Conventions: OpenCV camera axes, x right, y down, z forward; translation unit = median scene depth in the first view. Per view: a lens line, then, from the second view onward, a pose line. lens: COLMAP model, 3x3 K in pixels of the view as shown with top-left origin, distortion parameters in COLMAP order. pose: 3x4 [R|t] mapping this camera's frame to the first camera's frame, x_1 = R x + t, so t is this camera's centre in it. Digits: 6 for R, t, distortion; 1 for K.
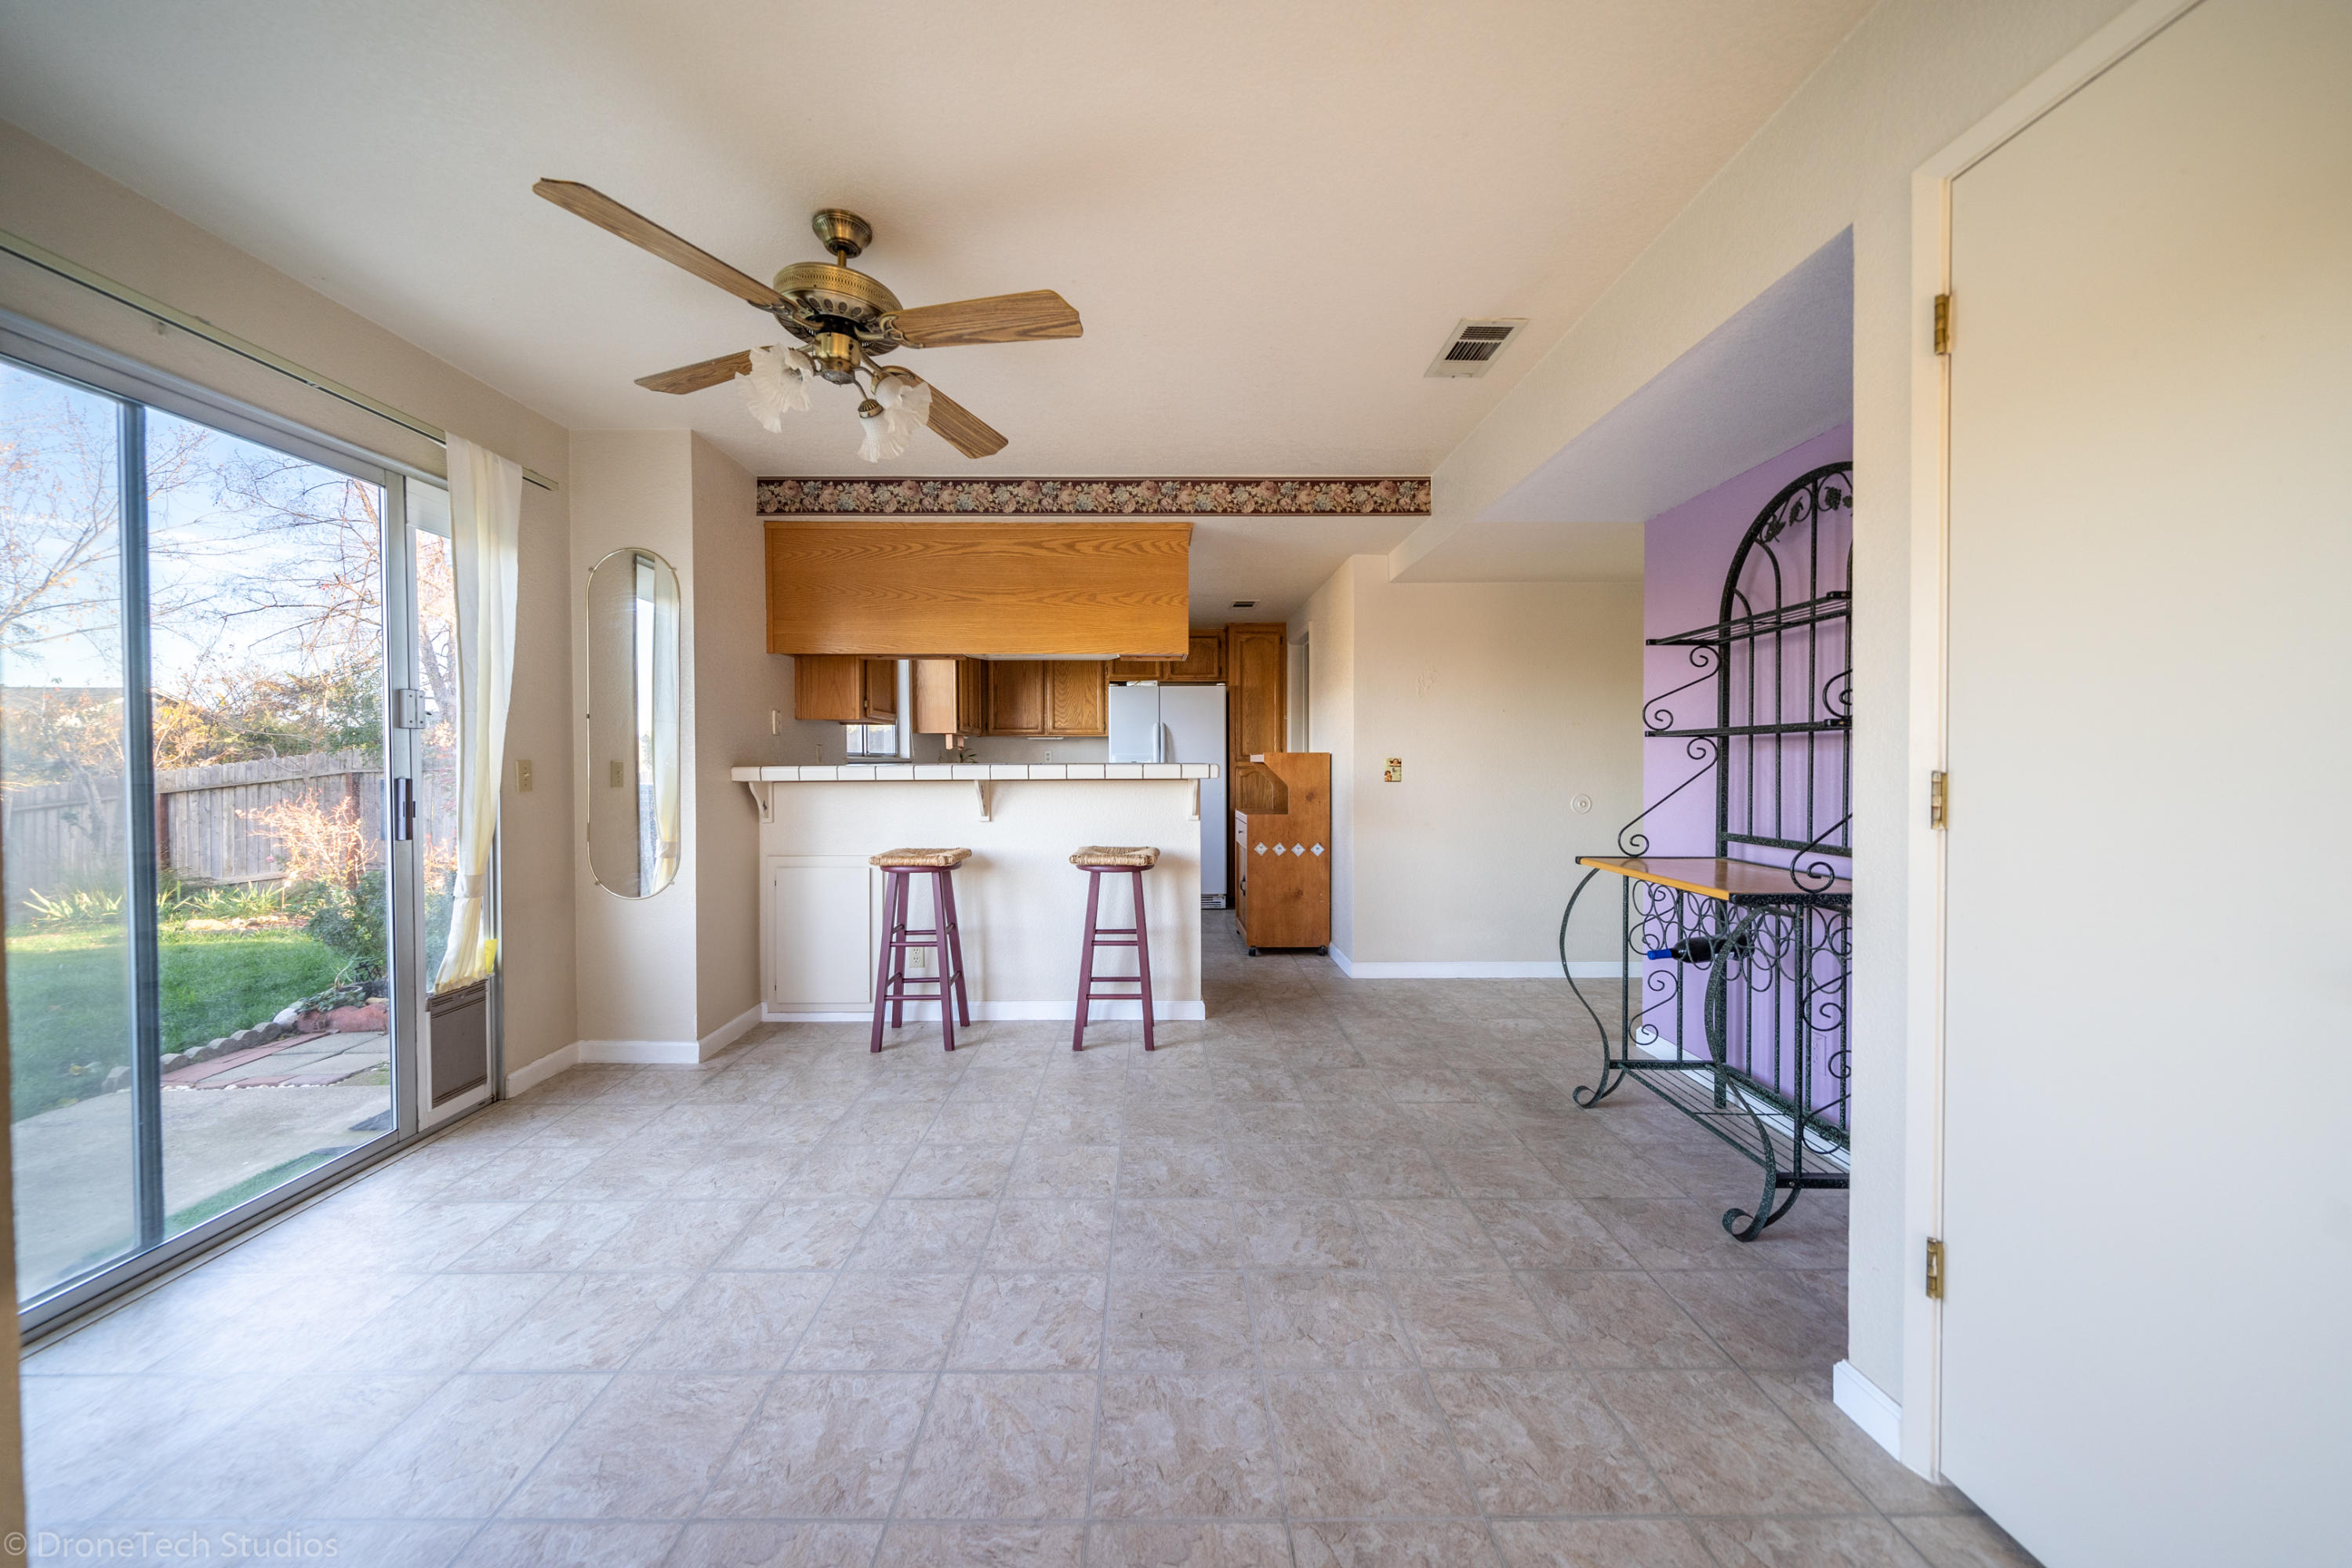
lens RADIAL K [[820.9, 0, 1173.0], [0, 820.9, 769.7], [0, 0, 1]] dist [-0.000348, -0.000055]
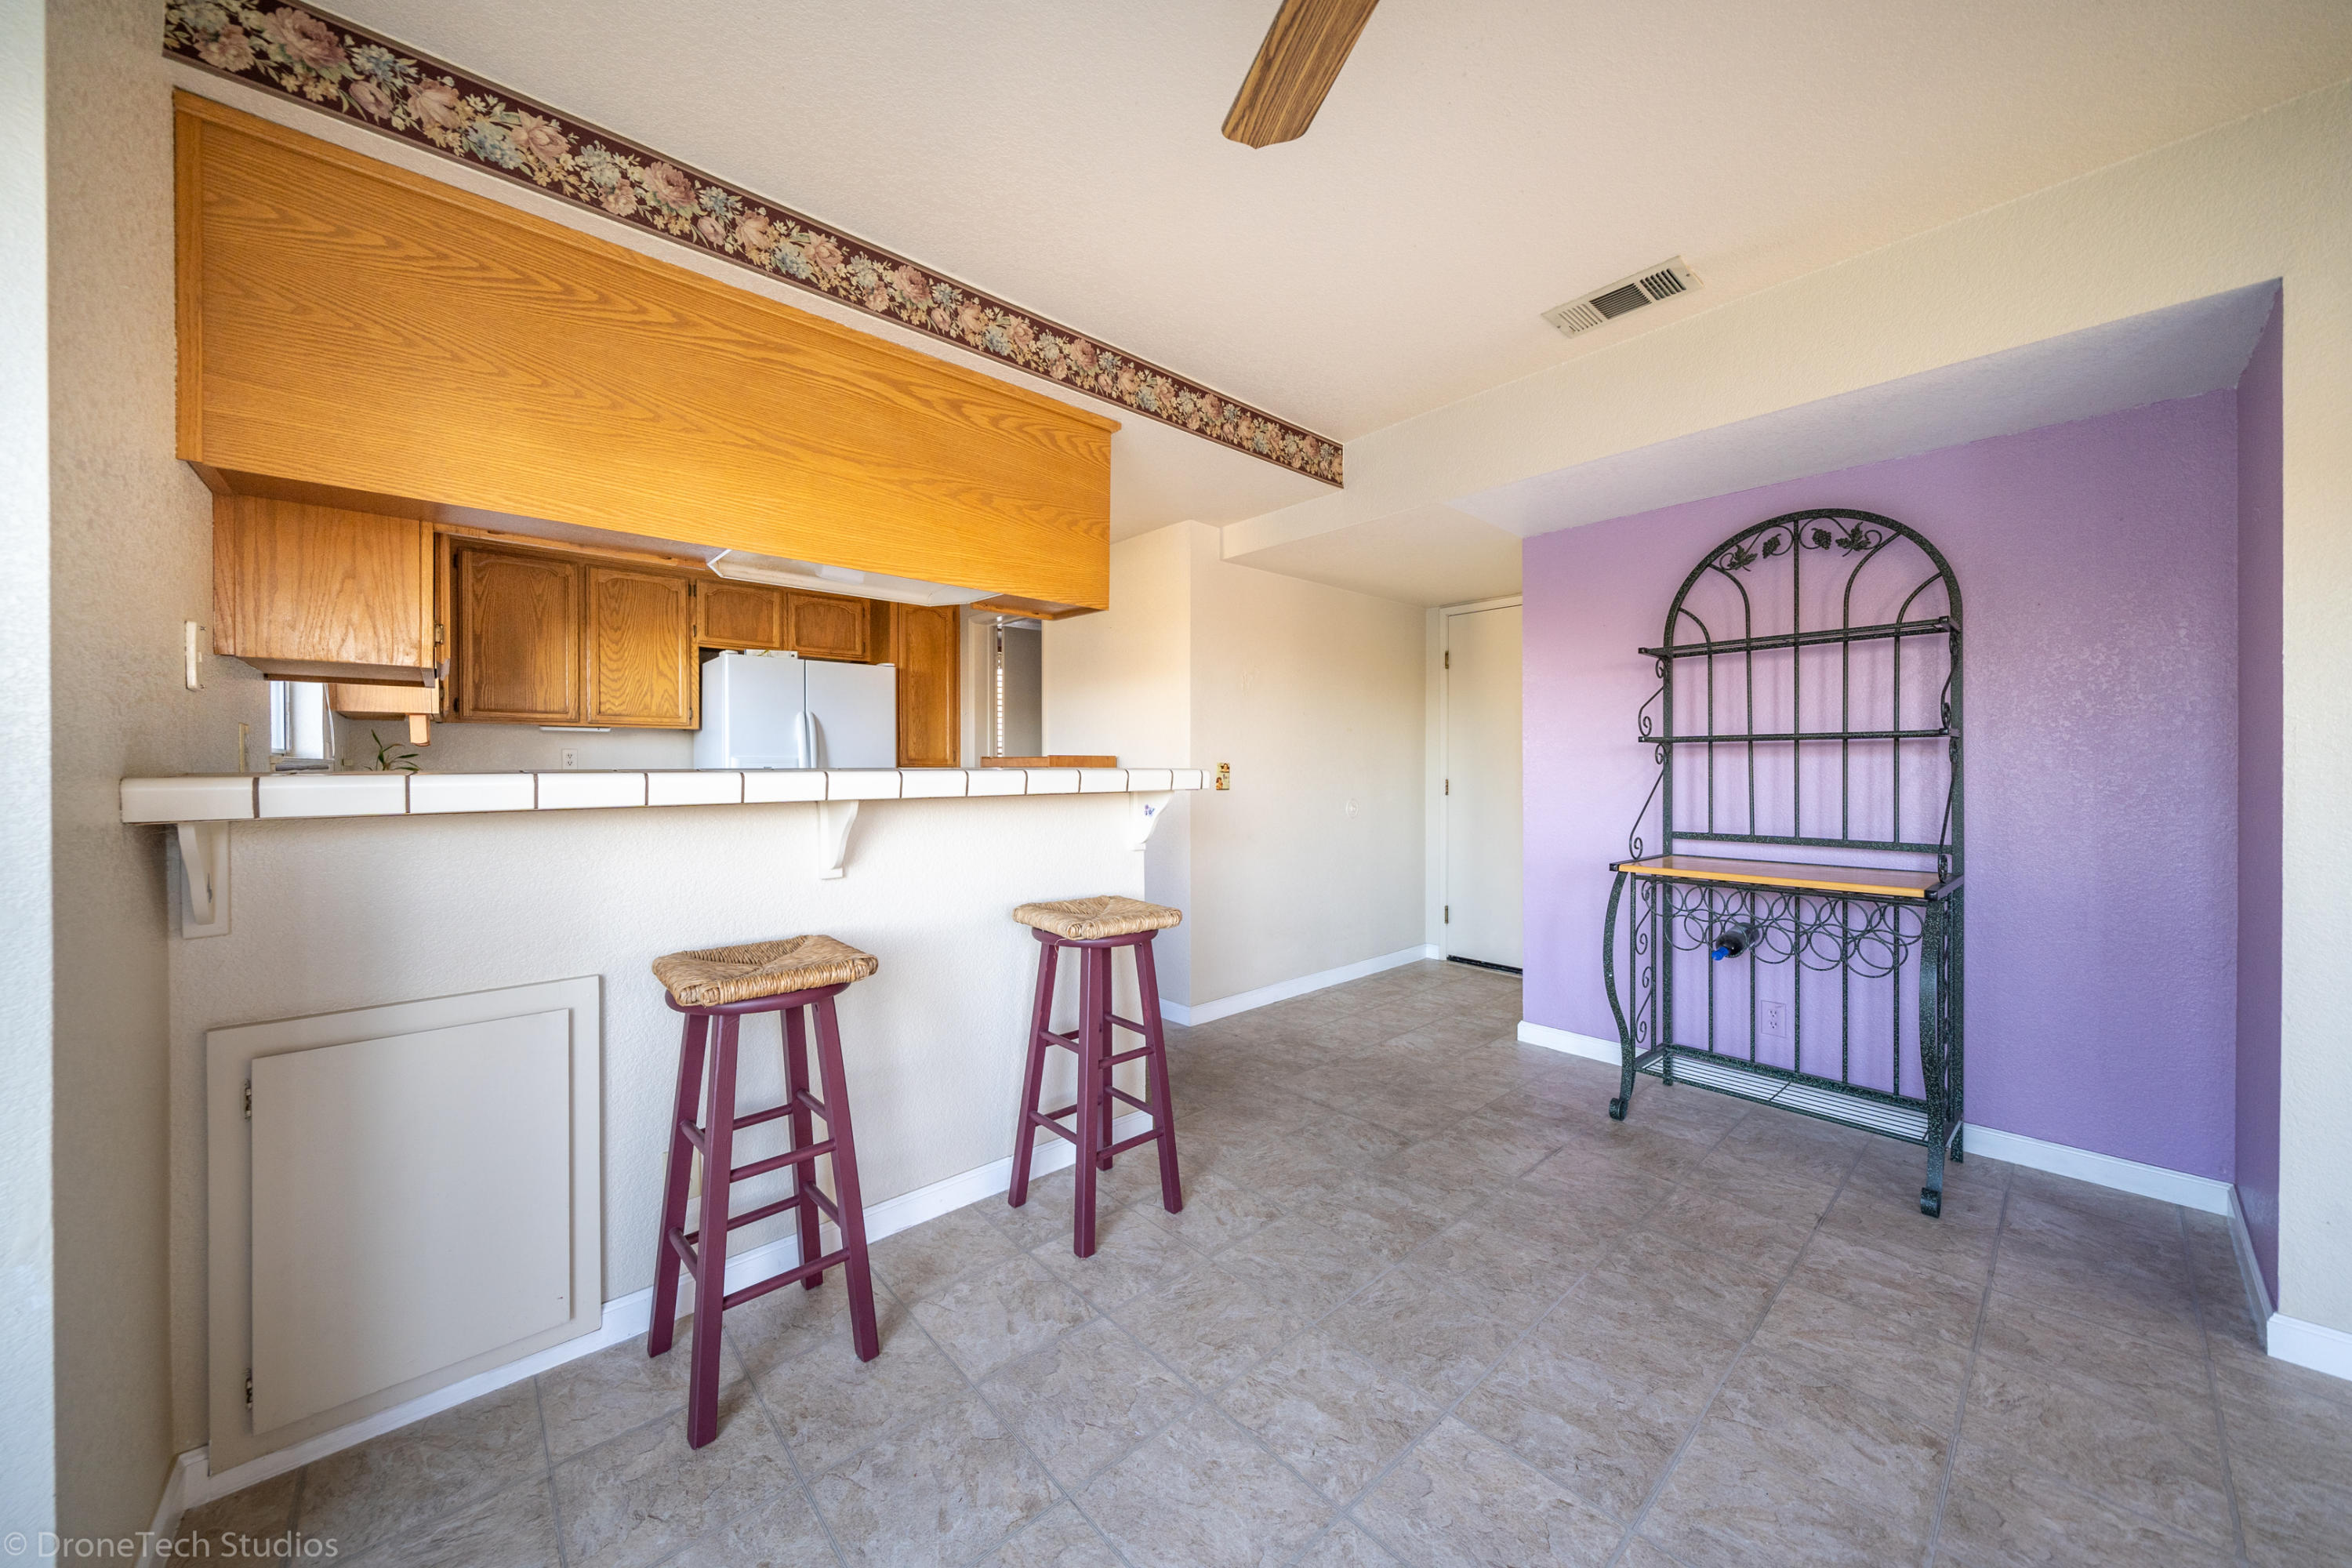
lens RADIAL K [[816.3, 0, 1174.0], [0, 816.3, 767.8], [0, 0, 1]] dist [-0.001927, -0.000245]
pose [[0.757561, 0.001015, 0.652764, -0.426903], [0.005978, 0.999946, -0.008492, -0.001918], [-0.652737, 0.010335, 0.757514, 0.485530]]
